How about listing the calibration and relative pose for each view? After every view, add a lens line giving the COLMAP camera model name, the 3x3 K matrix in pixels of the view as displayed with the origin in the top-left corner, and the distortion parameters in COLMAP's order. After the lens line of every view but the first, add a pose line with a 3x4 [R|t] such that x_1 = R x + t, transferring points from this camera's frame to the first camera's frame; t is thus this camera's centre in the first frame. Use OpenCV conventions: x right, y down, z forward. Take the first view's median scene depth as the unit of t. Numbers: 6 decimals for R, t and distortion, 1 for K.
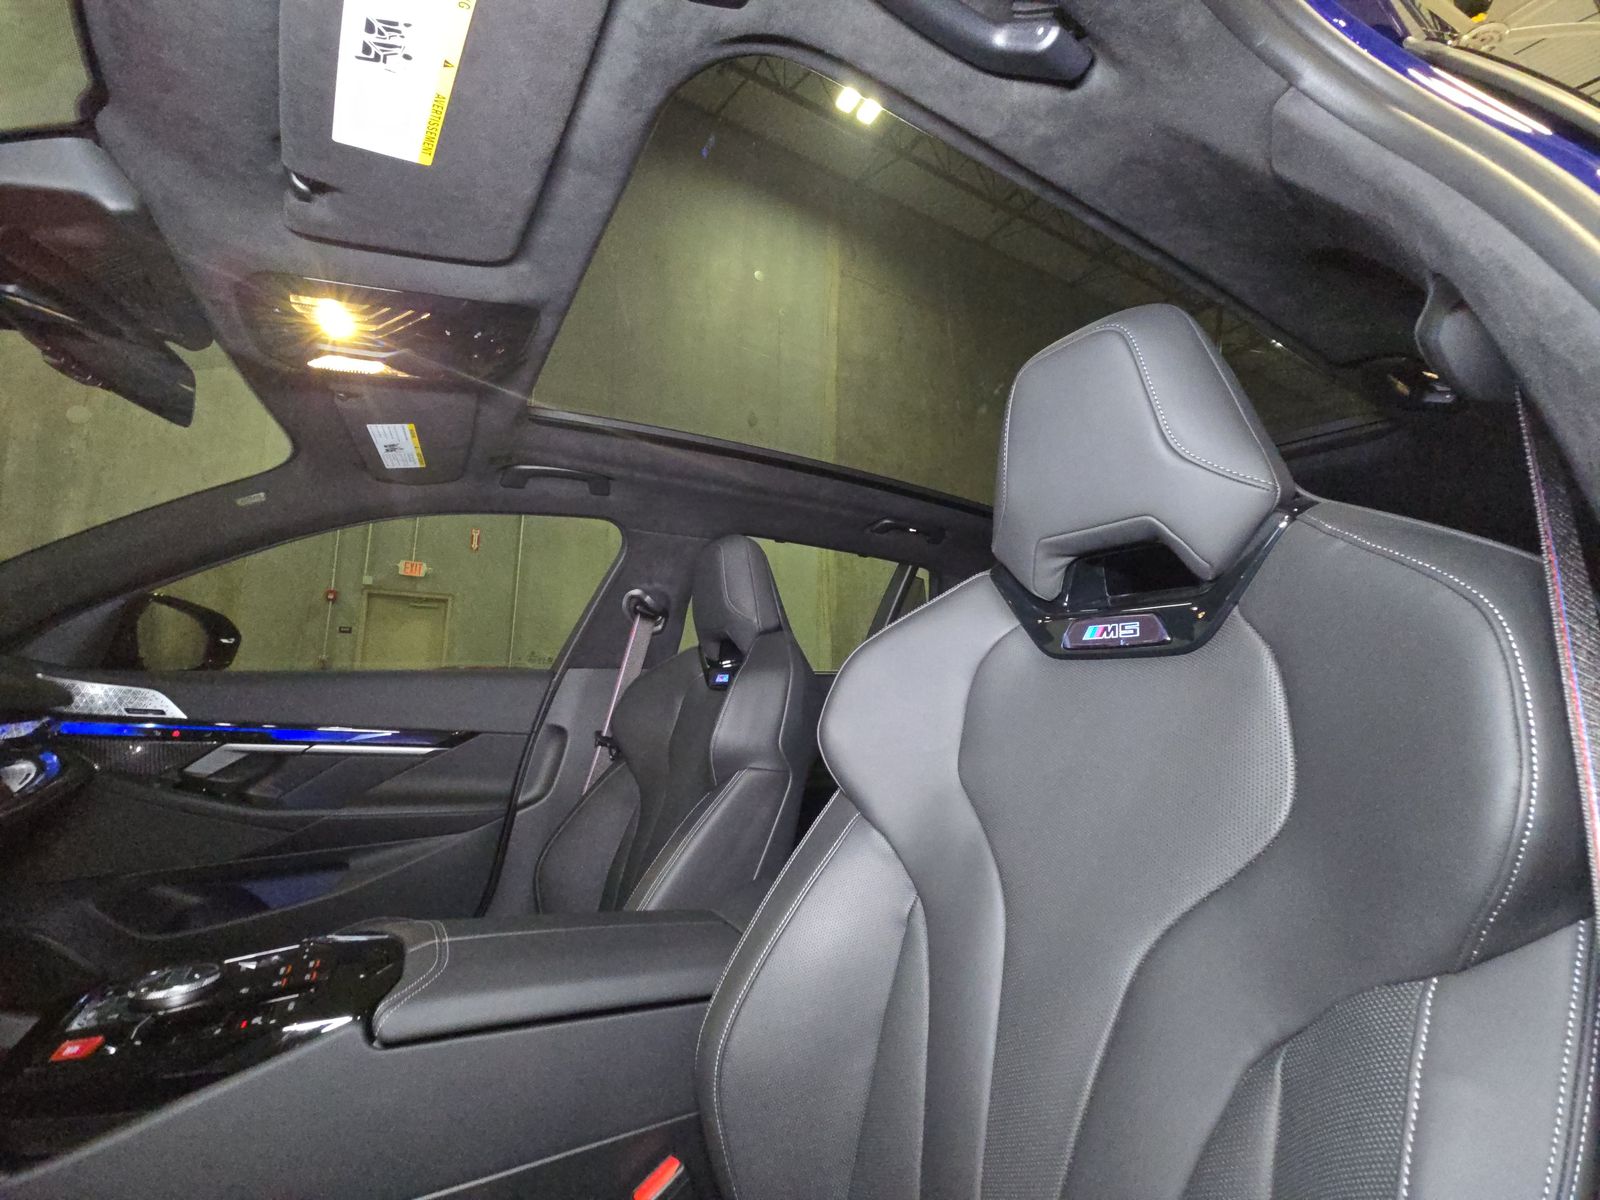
lens RADIAL K [[657.3, 0, 800.0], [0, 657.3, 600.0], [0, 0, 1]] dist [-0.000598, -0.000062]
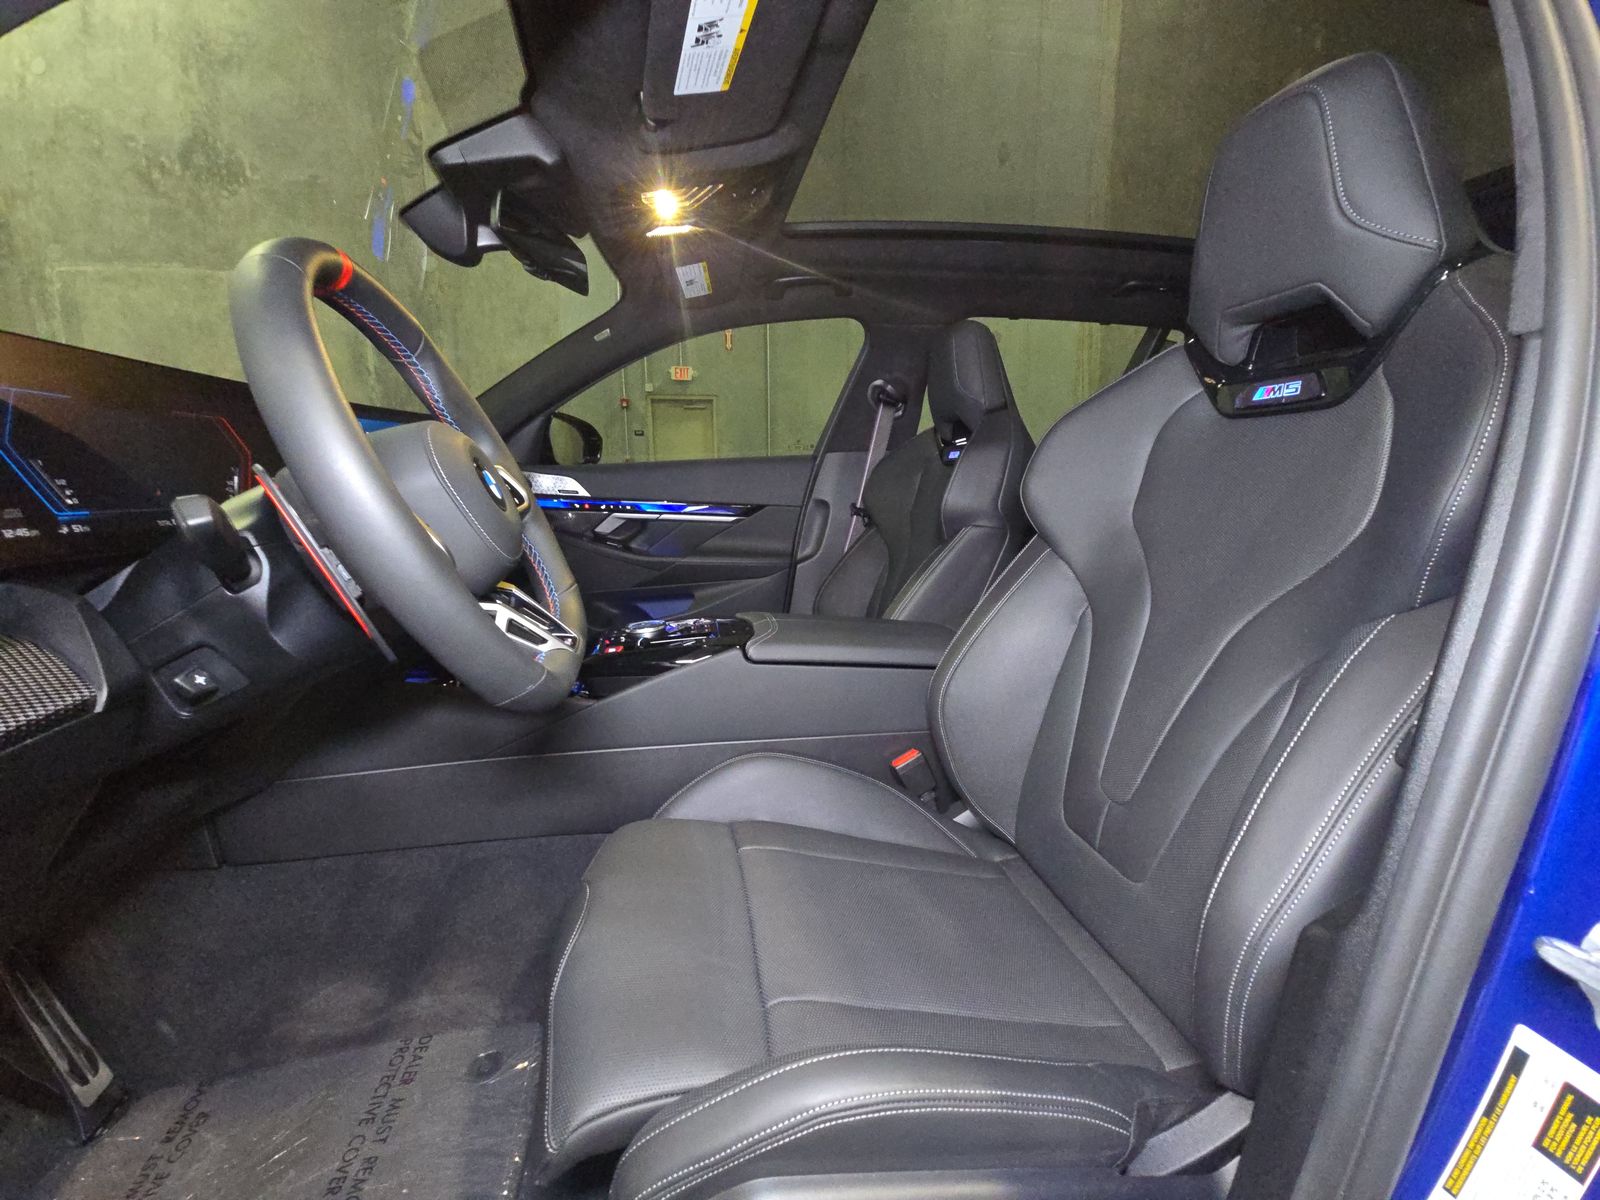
lens RADIAL K [[645.3, 0, 800.0], [0, 645.3, 600.0], [0, 0, 1]] dist [-0.002330, -0.000300]
pose [[0.933107, 0.039163, -0.357461, 0.047308], [0.076866, 0.949355, 0.304657, -0.006152], [0.351288, -0.311754, 0.882840, -0.191959]]
